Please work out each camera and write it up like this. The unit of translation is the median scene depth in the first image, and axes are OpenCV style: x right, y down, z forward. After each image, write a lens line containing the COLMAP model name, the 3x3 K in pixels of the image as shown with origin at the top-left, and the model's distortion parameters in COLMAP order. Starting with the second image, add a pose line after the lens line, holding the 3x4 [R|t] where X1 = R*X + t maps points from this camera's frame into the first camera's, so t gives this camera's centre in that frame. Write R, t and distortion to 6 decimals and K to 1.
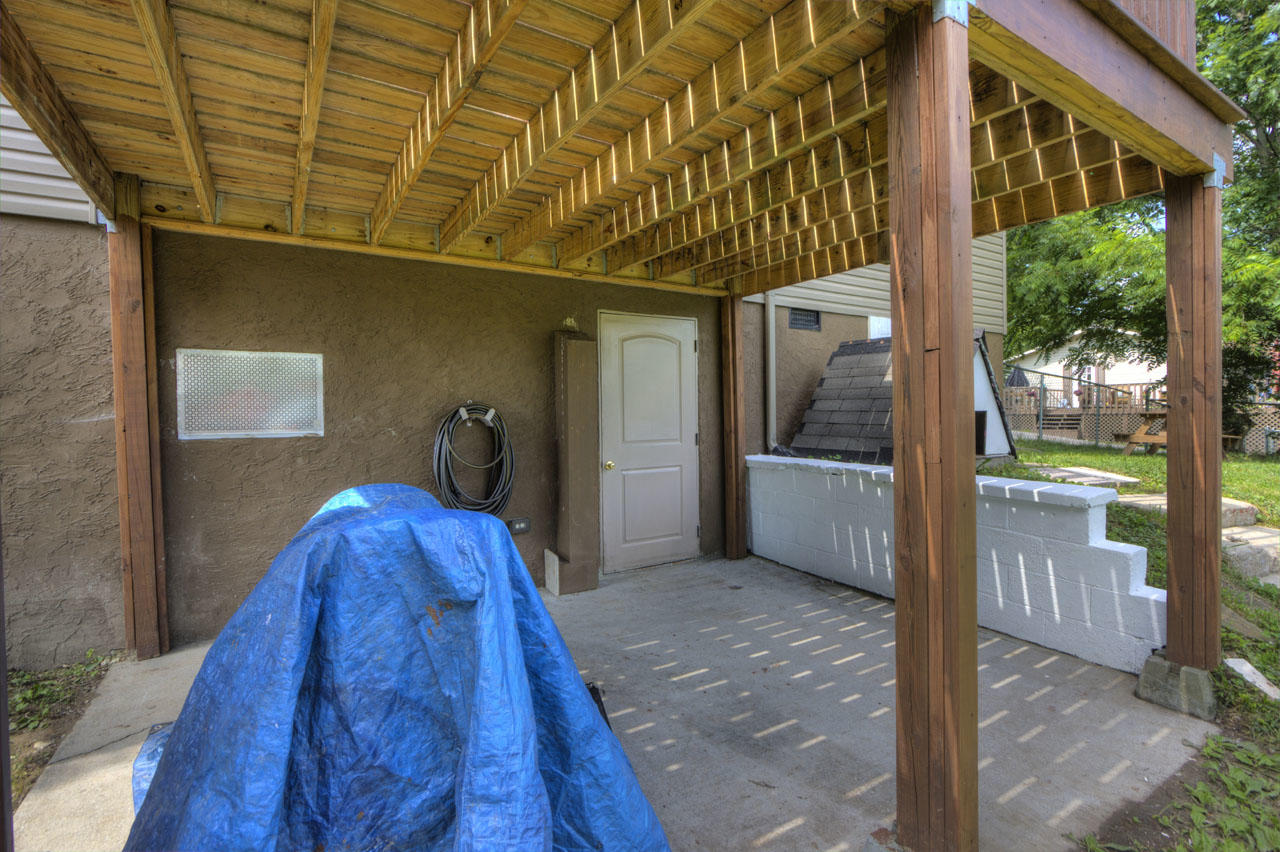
lens RADIAL K [[590.4, 0, 634.3], [0, 590.4, 423.5], [0, 0, 1]] dist [-0.018277, 0.000141]
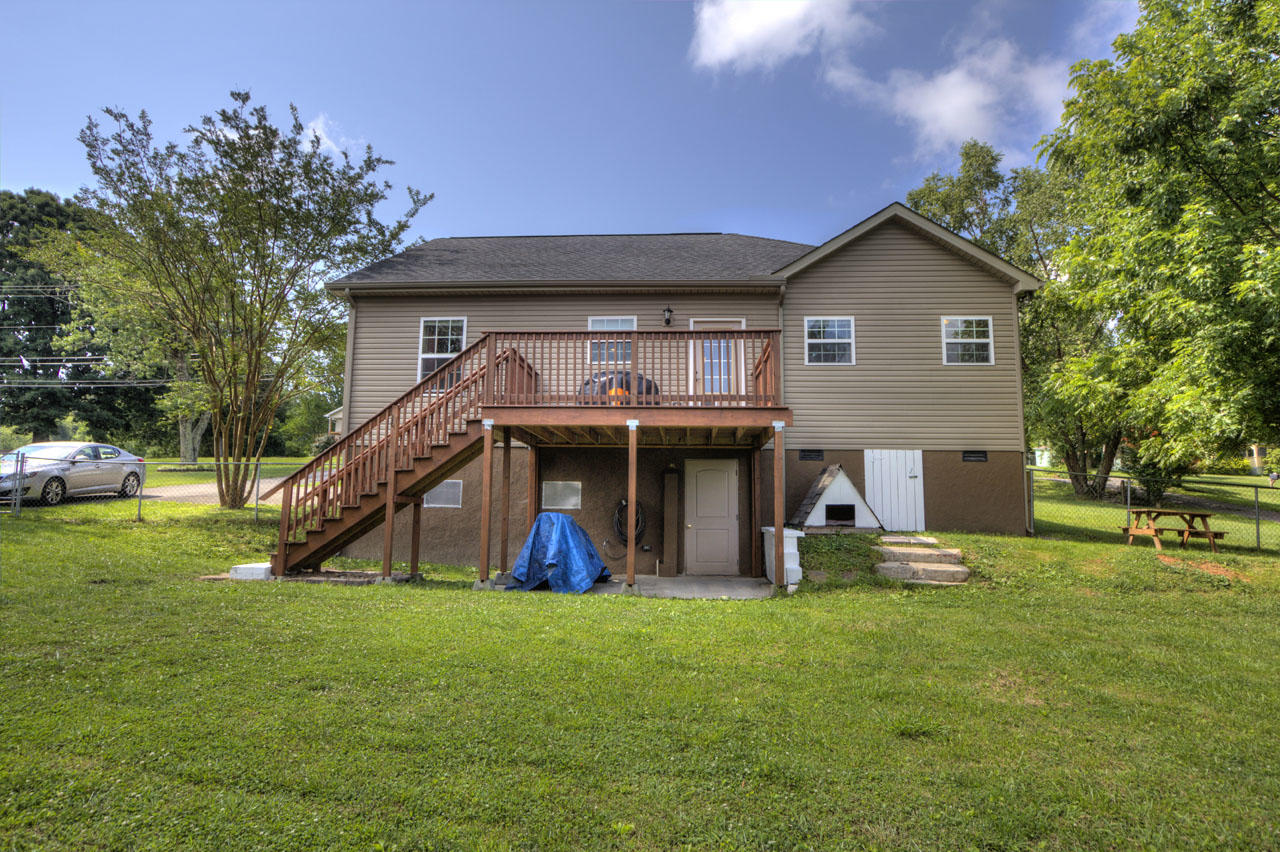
lens RADIAL K [[744.8, 0, 640.0], [0, 744.8, 426.0], [0, 0, 1]] dist [-0.000327, 0.000065]
pose [[0.808412, -0.047979, -0.586658, 1.673671], [-0.030516, 0.991916, -0.123173, 0.050851], [0.587825, 0.117477, 0.800413, -1.630407]]
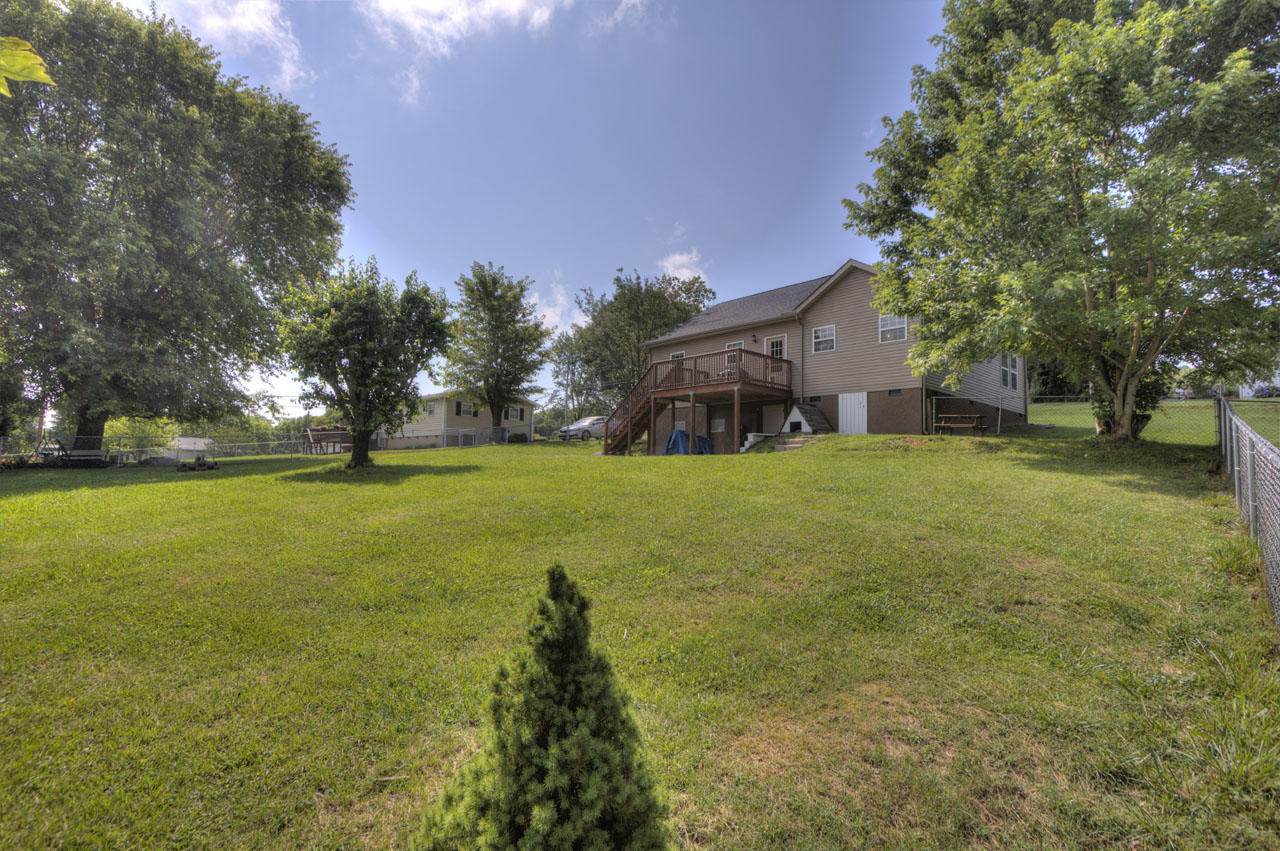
lens RADIAL K [[590.4, 0, 634.3], [0, 590.4, 423.0], [0, 0, 1]] dist [-0.018277, 0.000141]
pose [[0.172804, -0.055383, -0.983398, 4.982704], [-0.029620, 0.997674, -0.061391, 0.308510], [0.984511, 0.039737, 0.170761, -0.980292]]
